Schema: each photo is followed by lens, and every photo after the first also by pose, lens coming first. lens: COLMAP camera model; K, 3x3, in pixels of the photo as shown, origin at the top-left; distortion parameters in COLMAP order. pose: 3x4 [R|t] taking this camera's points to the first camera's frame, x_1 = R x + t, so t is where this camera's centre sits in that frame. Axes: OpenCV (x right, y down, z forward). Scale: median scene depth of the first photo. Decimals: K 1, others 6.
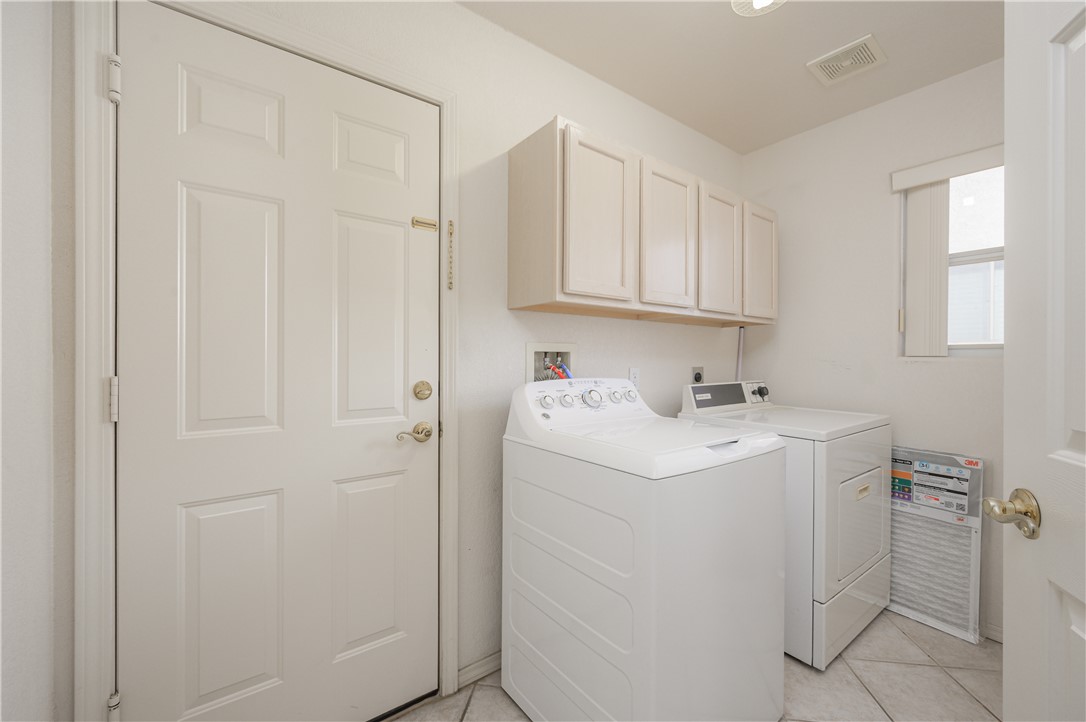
lens RADIAL K [[443.2, 0, 540.3], [0, 443.2, 359.7], [0, 0, 1]] dist [0.001656, -0.000986]
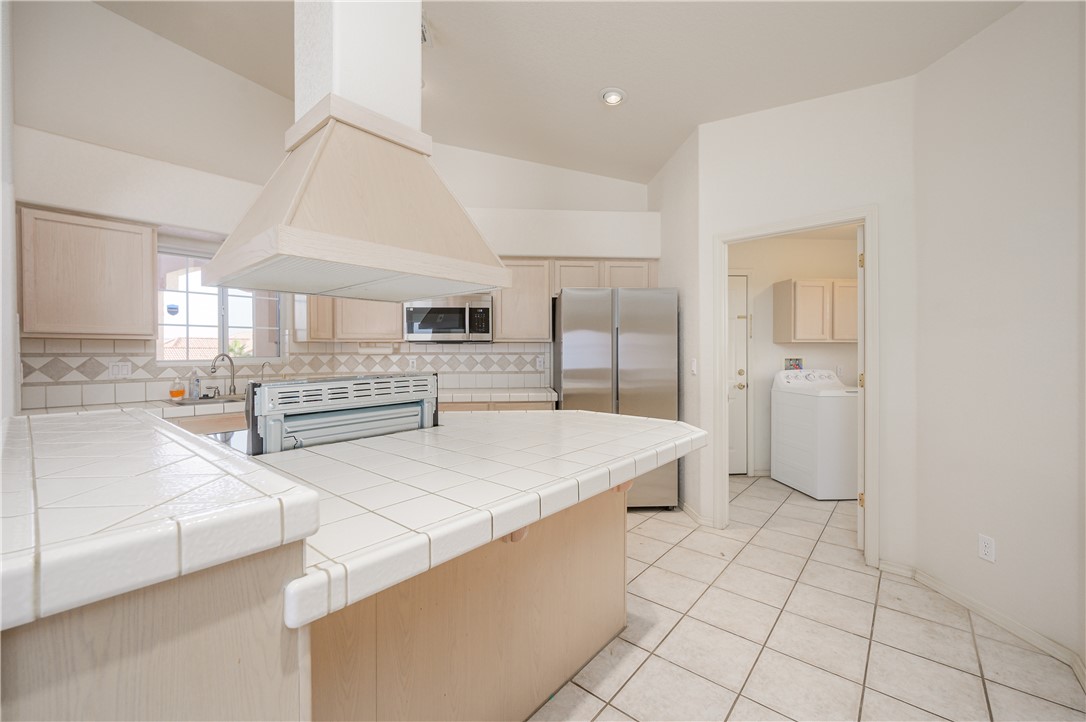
lens RADIAL K [[443.2, 0, 532.1], [0, 443.2, 358.0], [0, 0, 1]] dist [0.001656, -0.000986]
pose [[0.830079, -0.001261, -0.557645, 0.229067], [0.003637, 0.999988, 0.003152, -0.041134], [0.557634, -0.004645, 0.830074, -2.224524]]
